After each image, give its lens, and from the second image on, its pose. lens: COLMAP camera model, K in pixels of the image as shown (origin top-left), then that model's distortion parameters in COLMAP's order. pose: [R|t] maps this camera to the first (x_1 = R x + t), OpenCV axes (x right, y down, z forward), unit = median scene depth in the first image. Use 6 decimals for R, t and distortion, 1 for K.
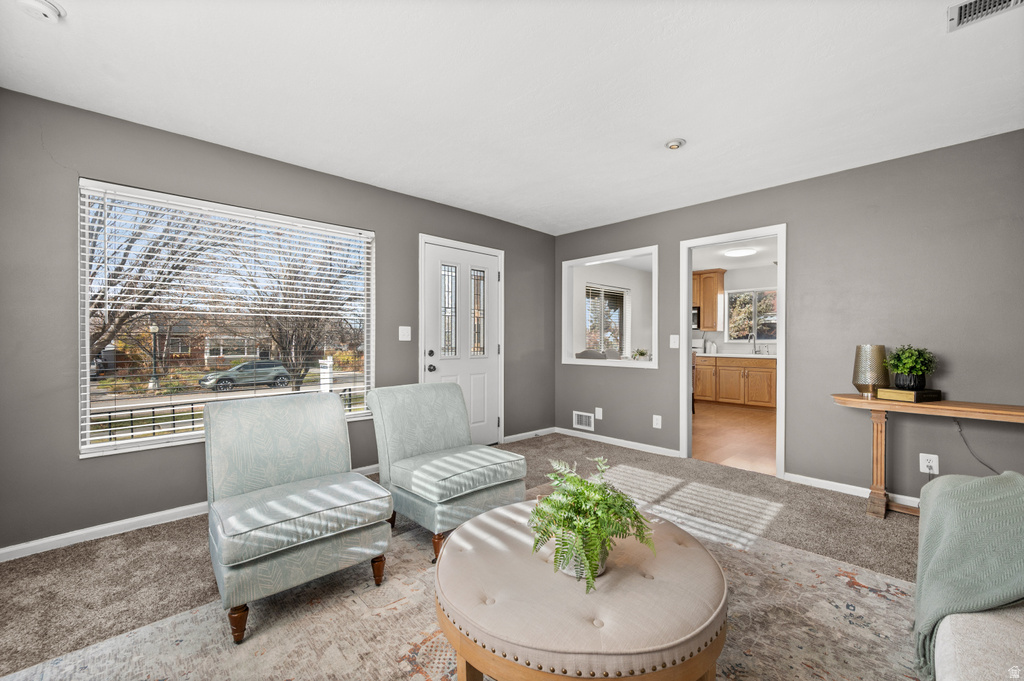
lens RADIAL K [[414.1, 0, 517.2], [0, 414.1, 343.0], [0, 0, 1]] dist [-0.003165, 0.000682]
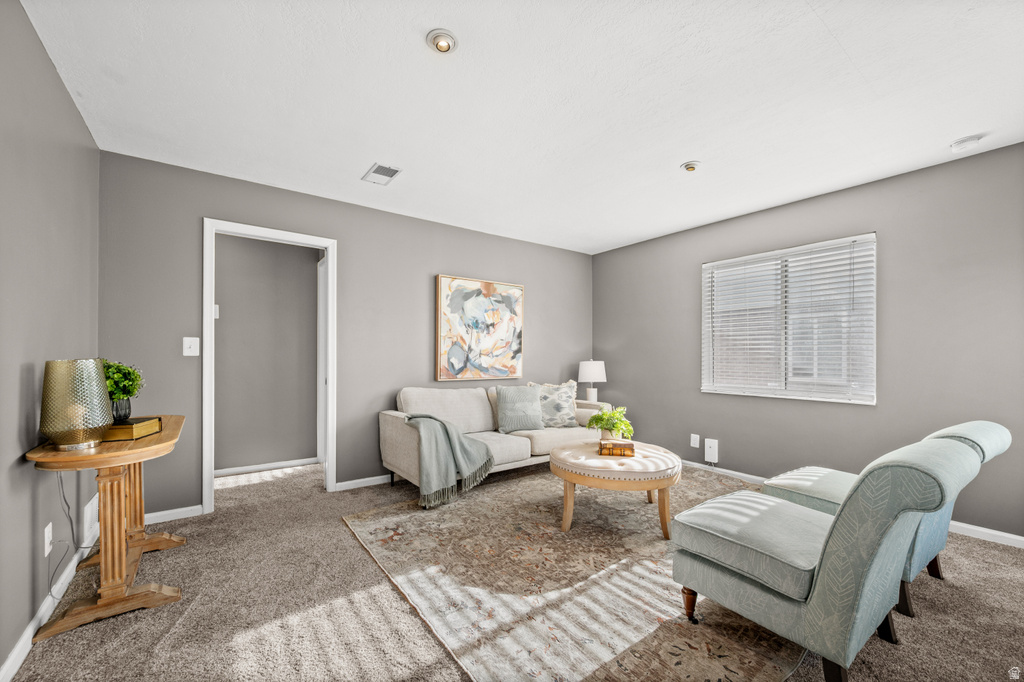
lens RADIAL K [[417.6, 0, 514.4], [0, 417.6, 351.7], [0, 0, 1]] dist [0.003943, 0.000438]
pose [[-0.989740, -0.006145, 0.142749, 0.107021], [-0.006255, 0.999980, -0.000321, -0.006137], [-0.142745, -0.001210, -0.989759, 0.975388]]
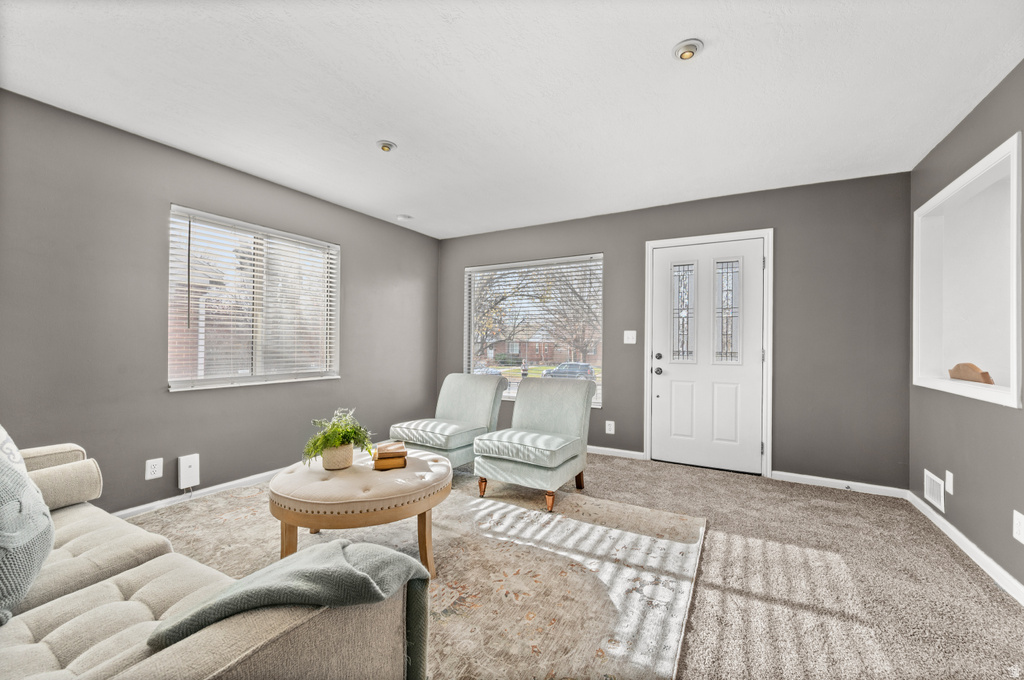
lens RADIAL K [[414.1, 0, 519.6], [0, 414.1, 338.7], [0, 0, 1]] dist [-0.003165, 0.000682]
pose [[0.299227, -0.012081, -0.954105, 0.568094], [-0.013785, 0.999761, -0.016982, 0.003315], [0.954082, 0.018234, 0.298989, 0.326727]]
